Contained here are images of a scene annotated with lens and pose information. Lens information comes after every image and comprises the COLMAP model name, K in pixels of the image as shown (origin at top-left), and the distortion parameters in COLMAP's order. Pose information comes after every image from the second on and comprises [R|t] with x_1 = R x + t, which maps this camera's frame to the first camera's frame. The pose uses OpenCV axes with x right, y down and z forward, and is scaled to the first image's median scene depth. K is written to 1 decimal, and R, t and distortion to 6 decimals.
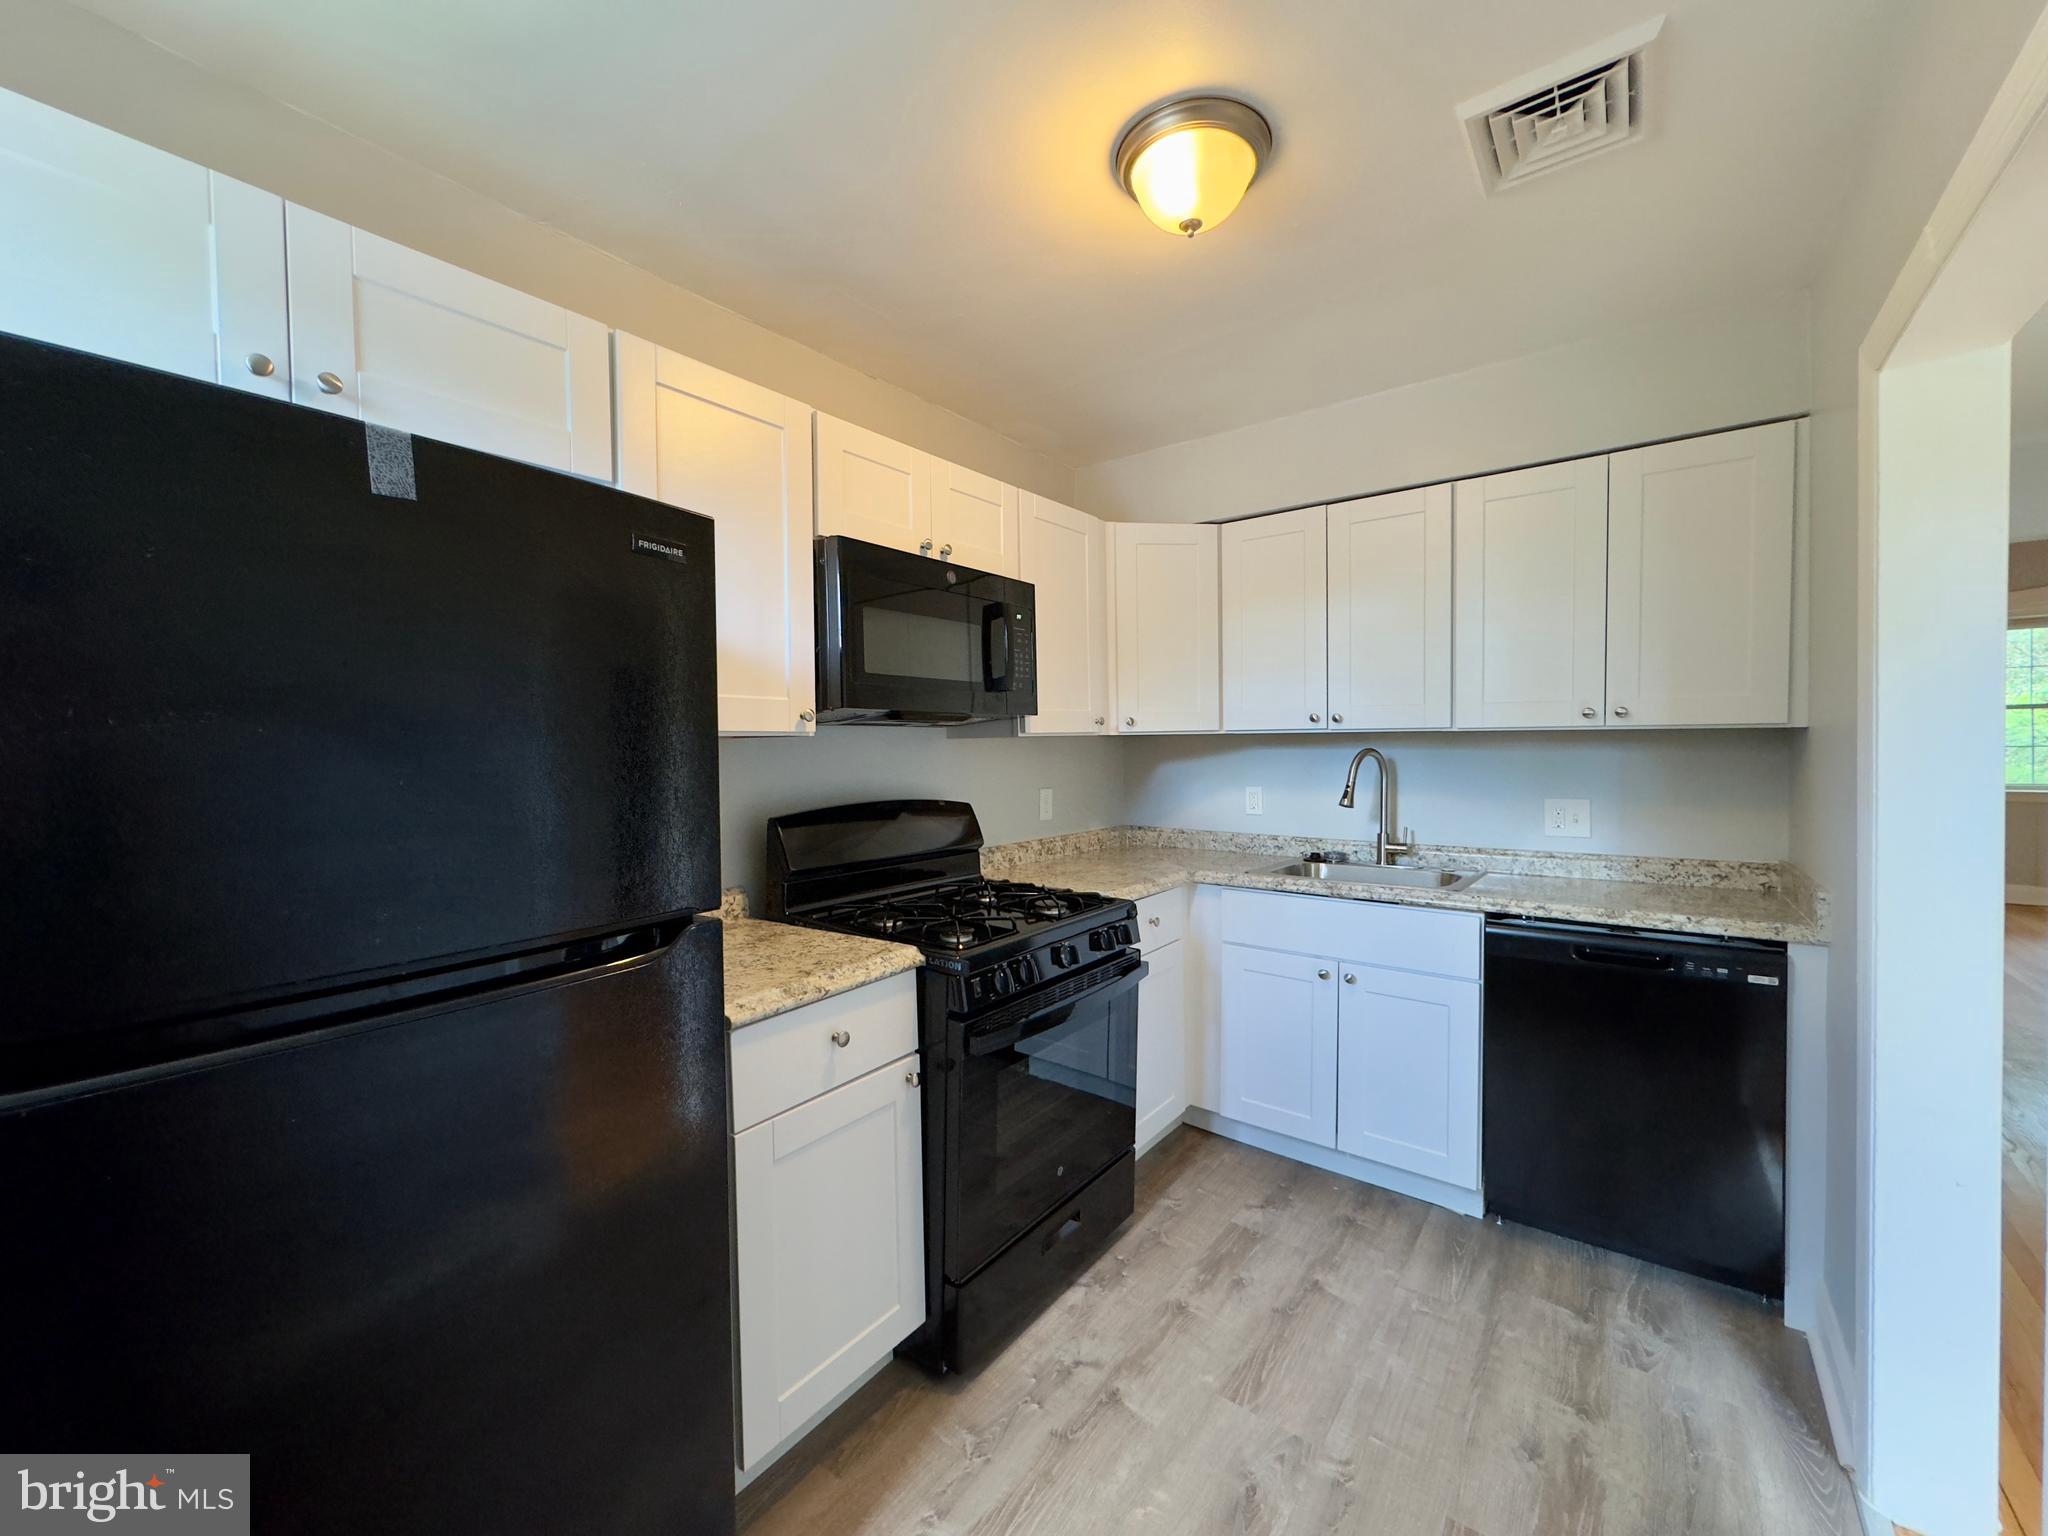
lens RADIAL K [[827.3, 0, 1011.9], [0, 827.3, 769.8], [0, 0, 1]] dist [0.010684, 0.000153]
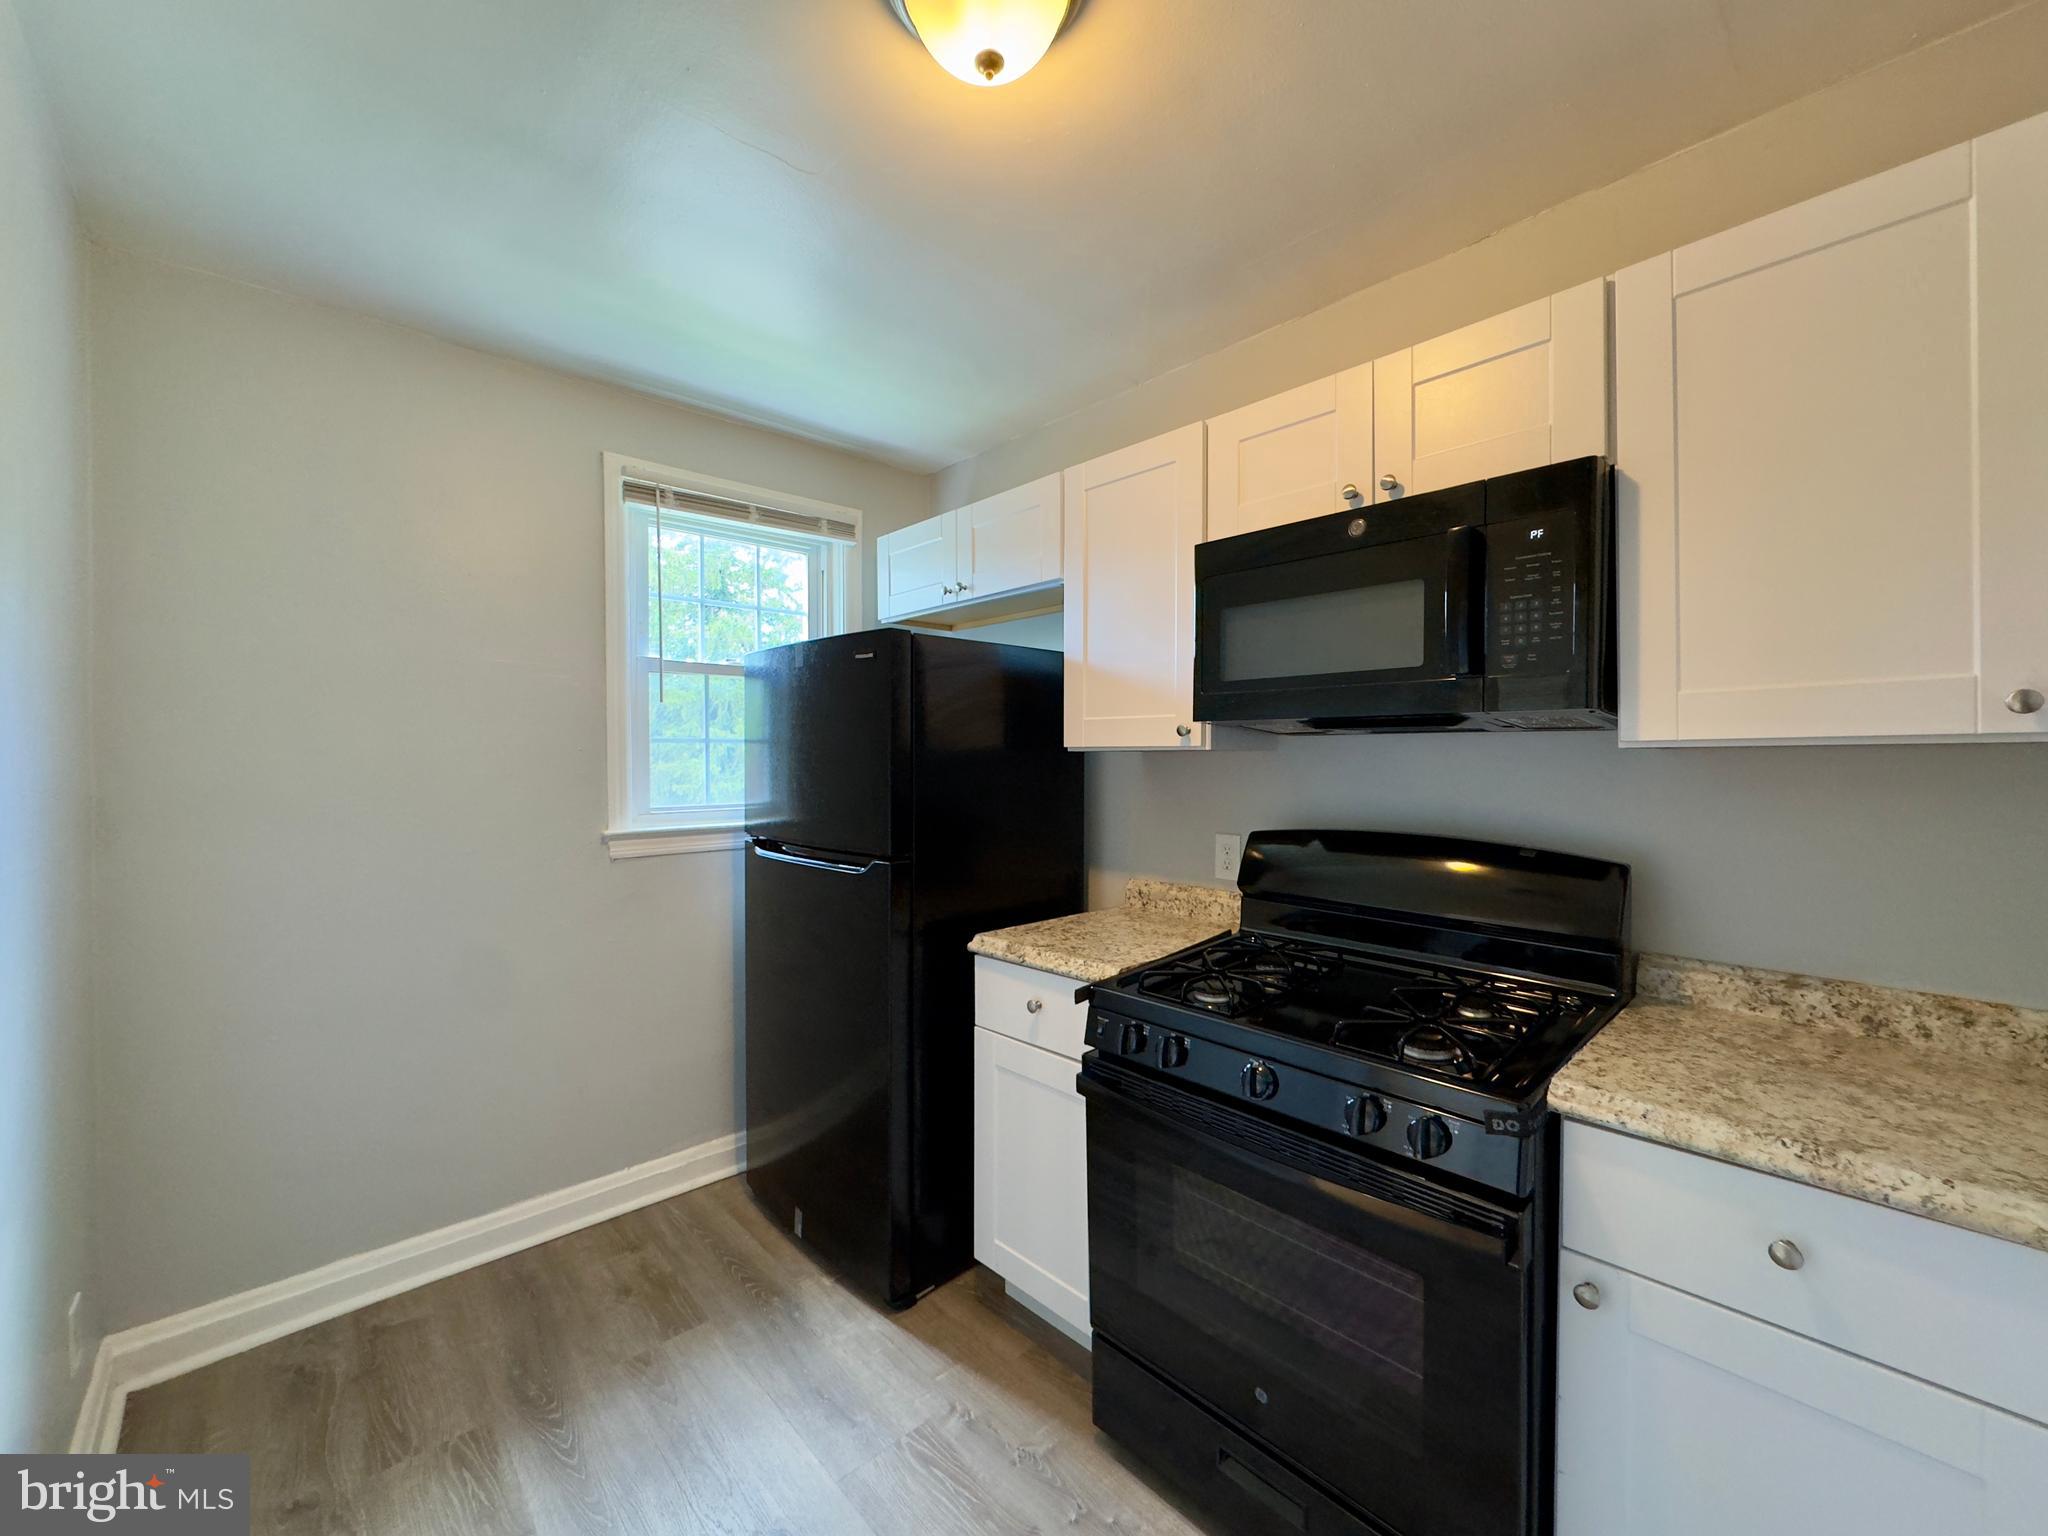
lens RADIAL K [[816.0, 0, 1023.9], [0, 816.0, 758.1], [0, 0, 1]] dist [-0.000866, -0.000251]
pose [[-0.164988, 0.014878, -0.986183, 0.895085], [-0.026190, 0.999468, 0.019460, -0.048180], [0.985948, 0.029039, -0.164511, 1.099373]]
